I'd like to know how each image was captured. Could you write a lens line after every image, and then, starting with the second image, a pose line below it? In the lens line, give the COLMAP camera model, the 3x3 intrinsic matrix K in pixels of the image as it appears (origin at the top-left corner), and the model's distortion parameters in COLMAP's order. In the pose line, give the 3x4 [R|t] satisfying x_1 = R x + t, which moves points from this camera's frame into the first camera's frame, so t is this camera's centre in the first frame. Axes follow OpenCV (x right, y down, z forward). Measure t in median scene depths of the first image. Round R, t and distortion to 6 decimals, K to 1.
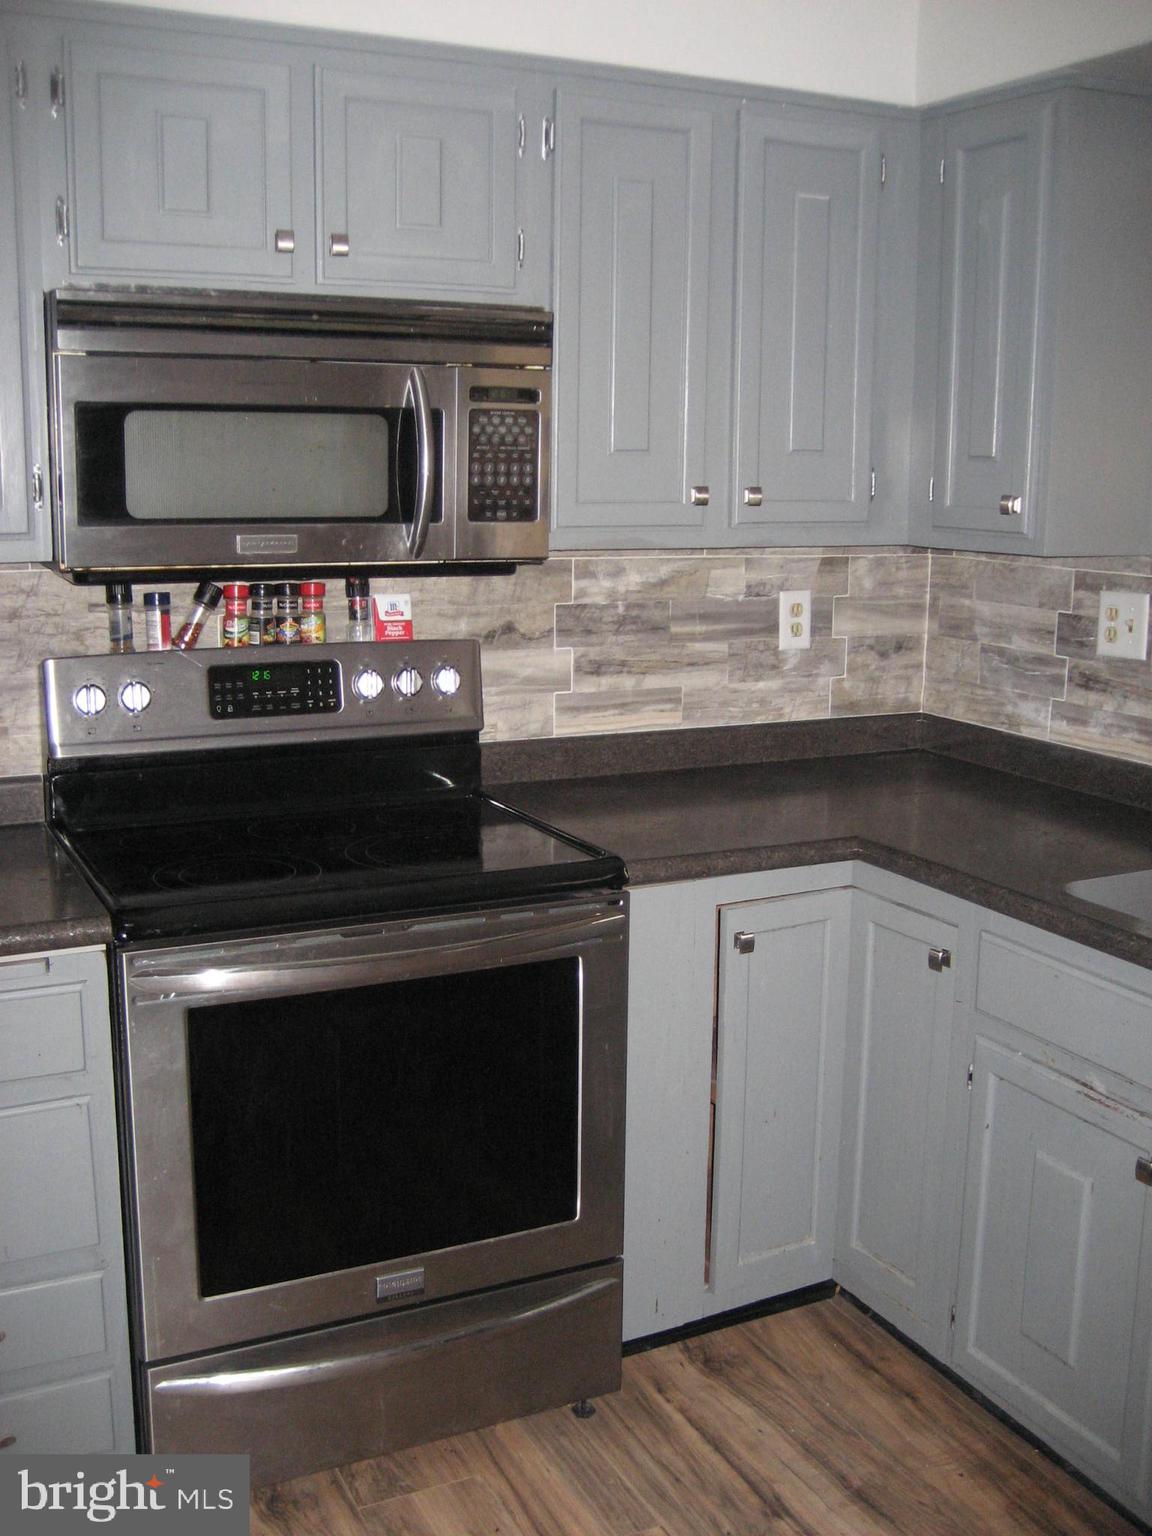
lens RADIAL K [[1600.3, 0, 582.1], [0, 1600.3, 764.6], [0, 0, 1]] dist [-0.152067, 0.206779]
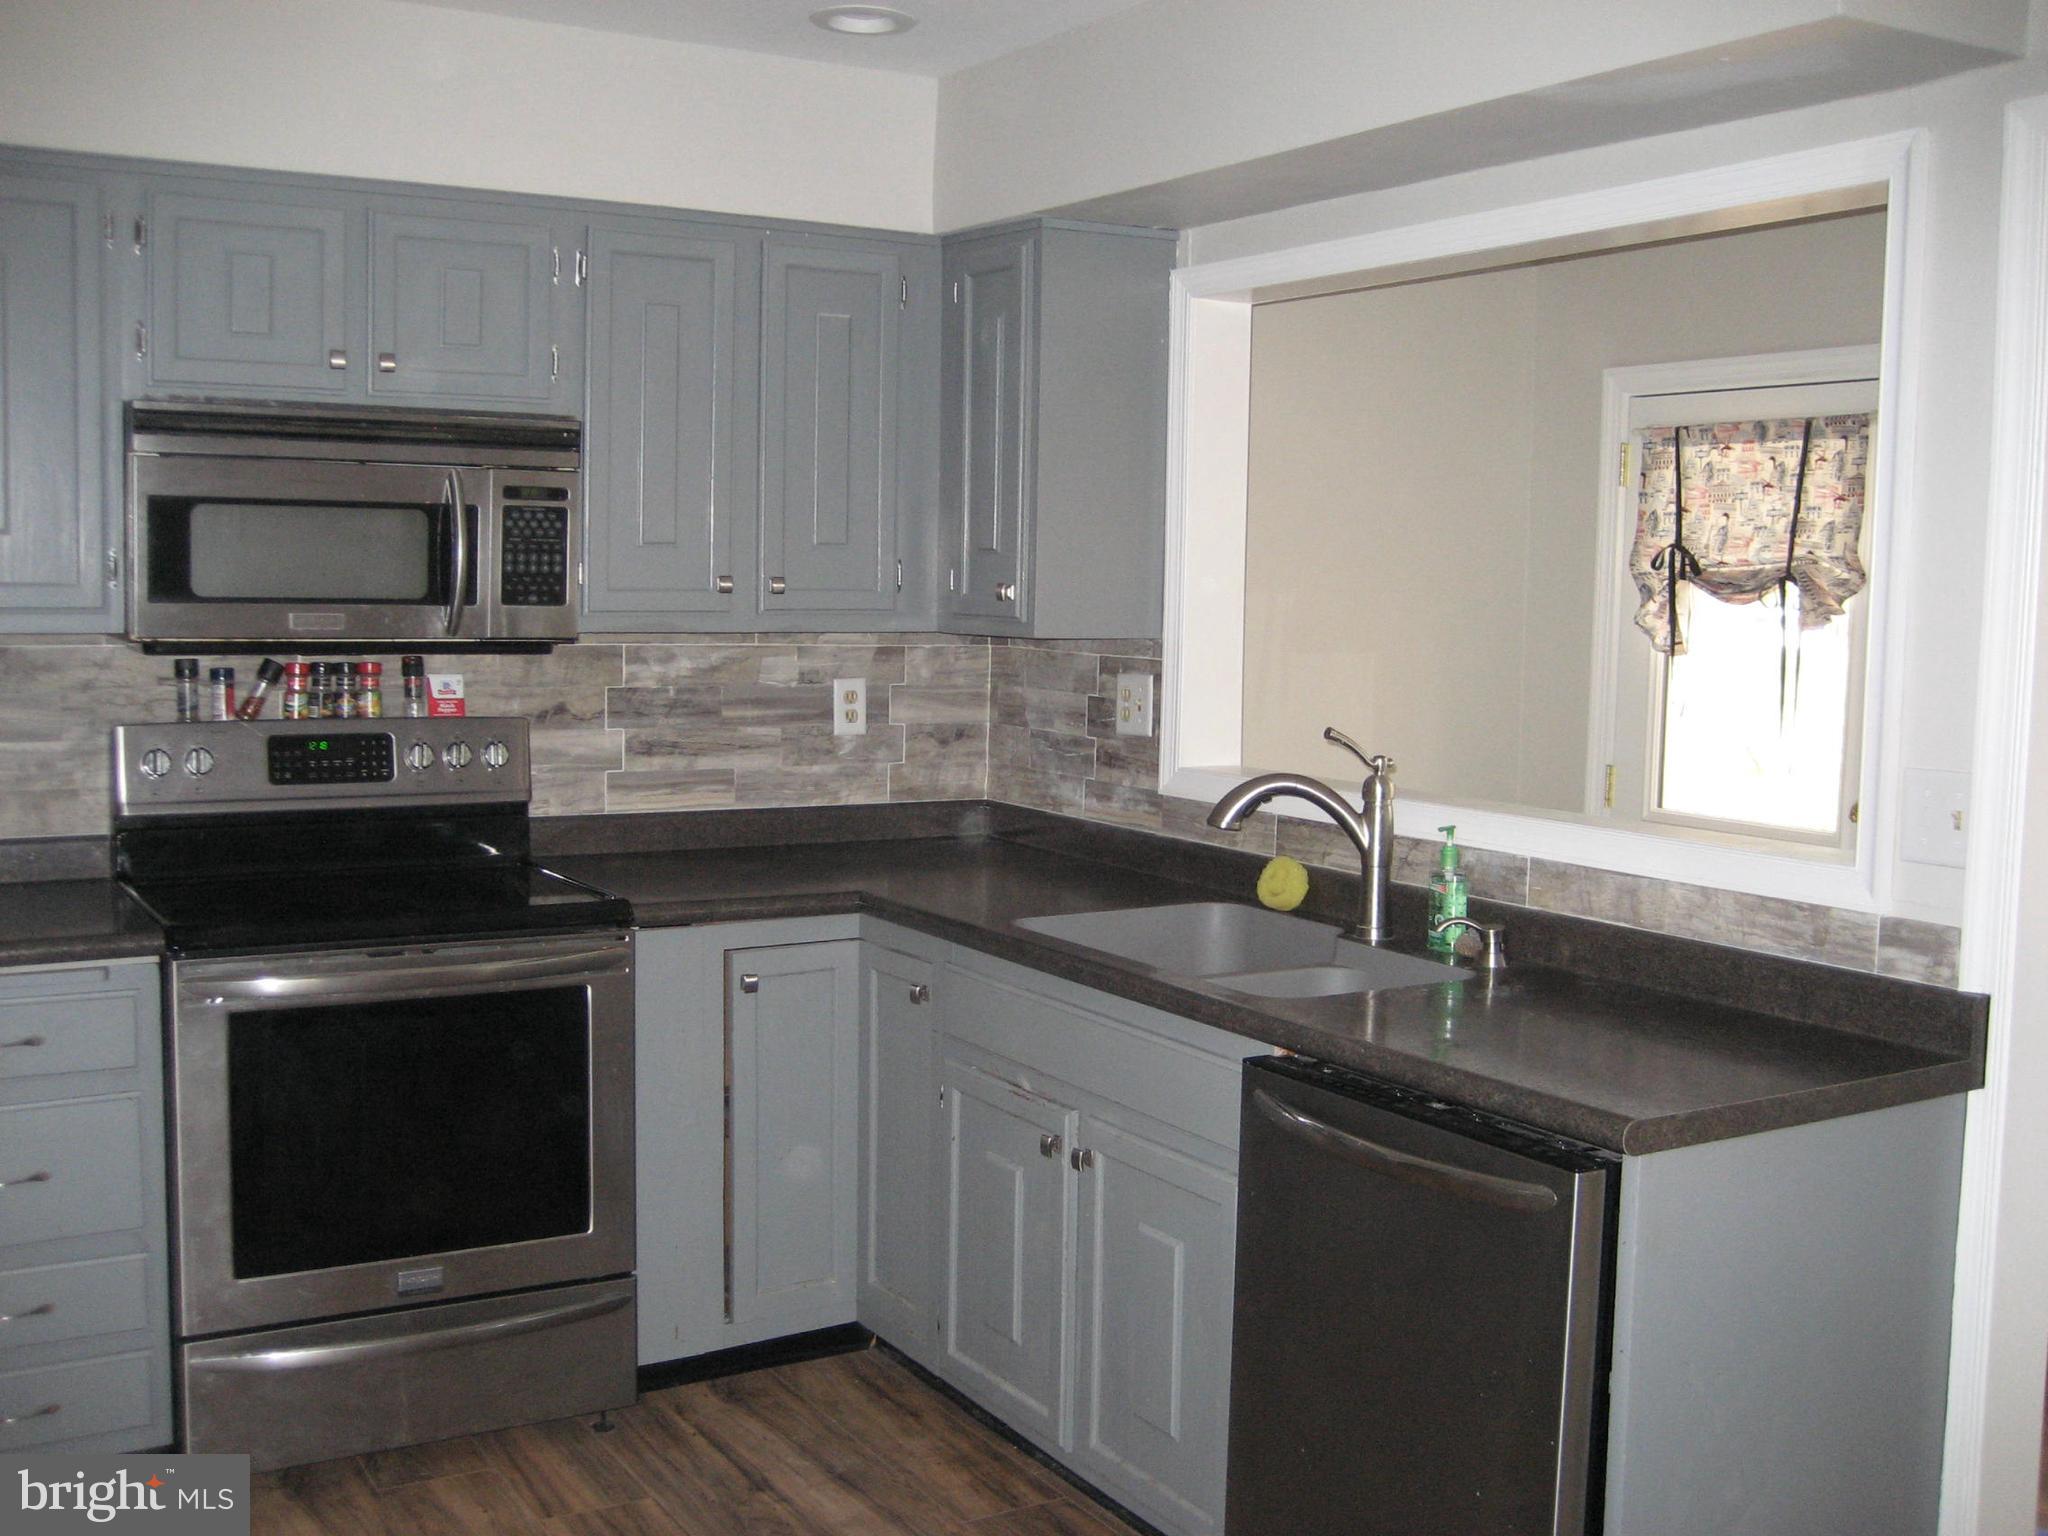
lens RADIAL K [[2133.8, 0, 1027.8], [0, 2133.8, 758.9], [0, 0, 1]] dist [-0.152067, 0.206779]
pose [[0.996729, 0.001961, 0.080794, 0.168248], [0.006023, 0.995123, -0.098457, 0.099064], [-0.080593, 0.098622, 0.991856, -0.471428]]
